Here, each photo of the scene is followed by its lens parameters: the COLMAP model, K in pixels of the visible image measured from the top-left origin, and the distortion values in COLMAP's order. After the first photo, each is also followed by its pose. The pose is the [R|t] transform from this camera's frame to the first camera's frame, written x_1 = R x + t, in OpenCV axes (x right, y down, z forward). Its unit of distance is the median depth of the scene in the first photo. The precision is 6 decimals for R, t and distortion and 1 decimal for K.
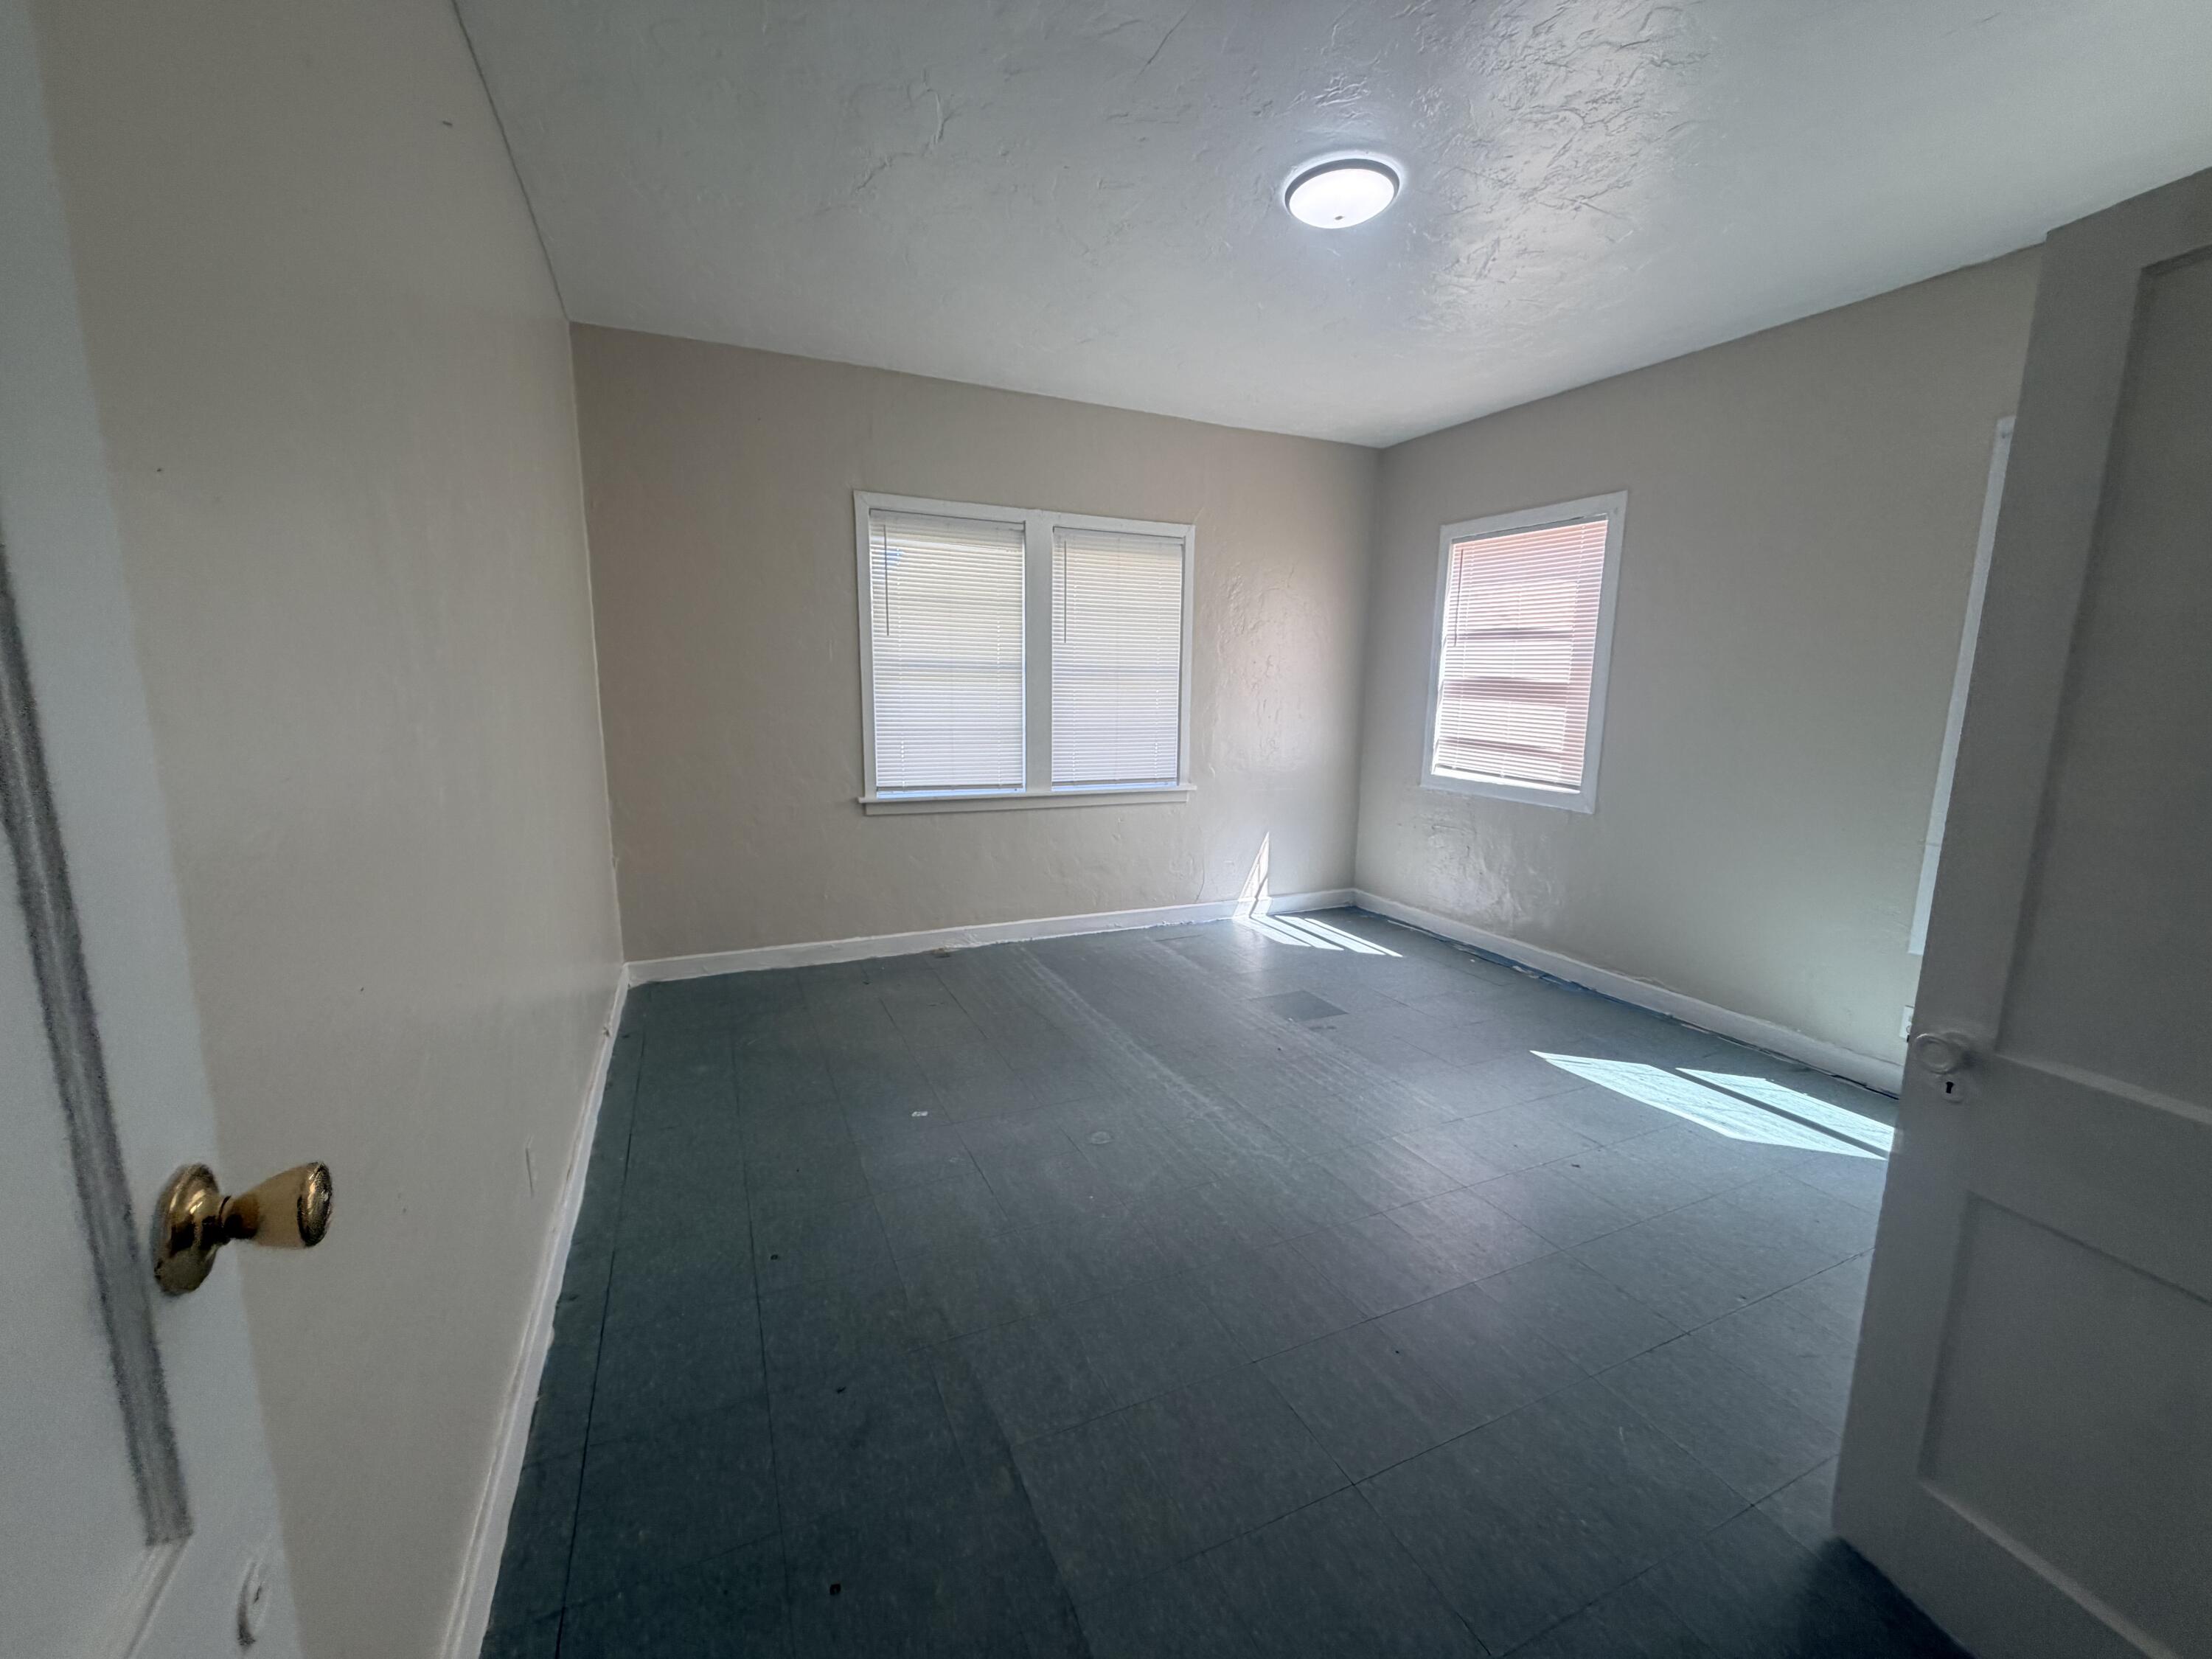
lens RADIAL K [[880.5, 0, 1106.0], [0, 880.5, 829.5], [0, 0, 1]] dist [-0.000559, 0.000049]
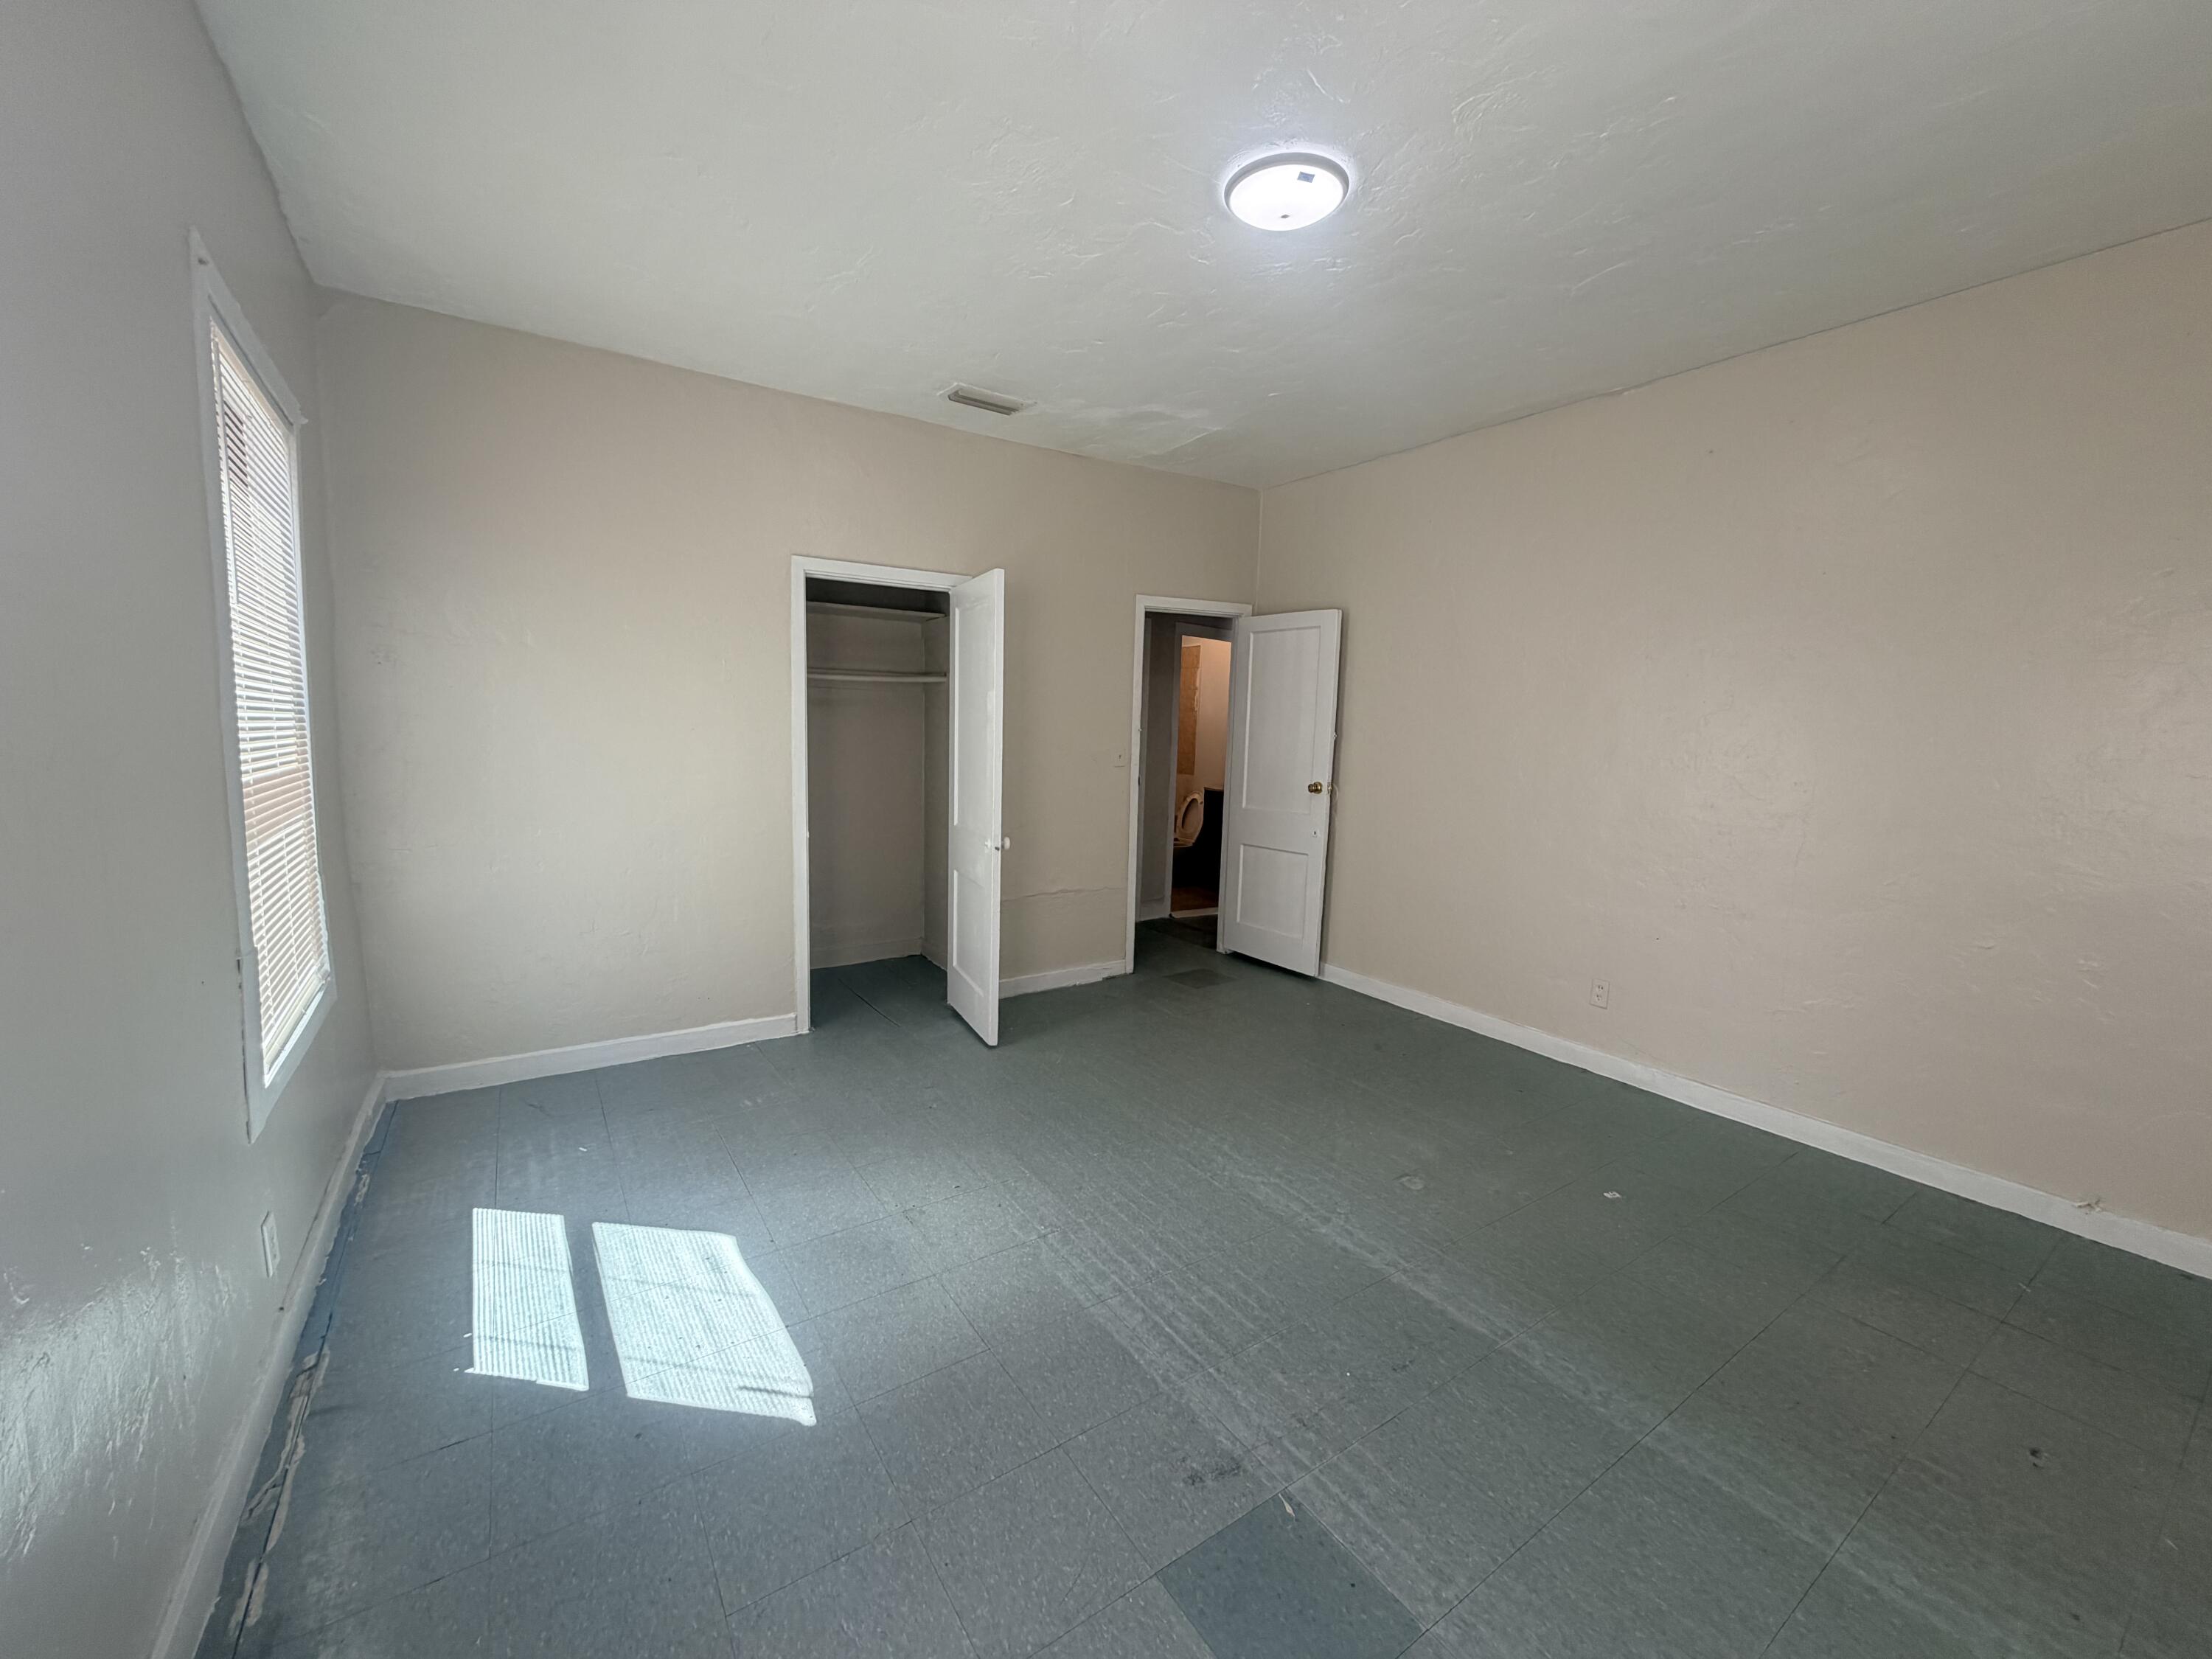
lens RADIAL K [[880.5, 0, 1106.0], [0, 880.5, 829.5], [0, 0, 1]] dist [-0.000559, 0.000049]
pose [[-0.985214, -0.022812, -0.169803, 0.445446], [-0.070227, 0.957781, 0.278792, -0.251326], [0.156274, 0.286594, -0.945221, 1.527005]]
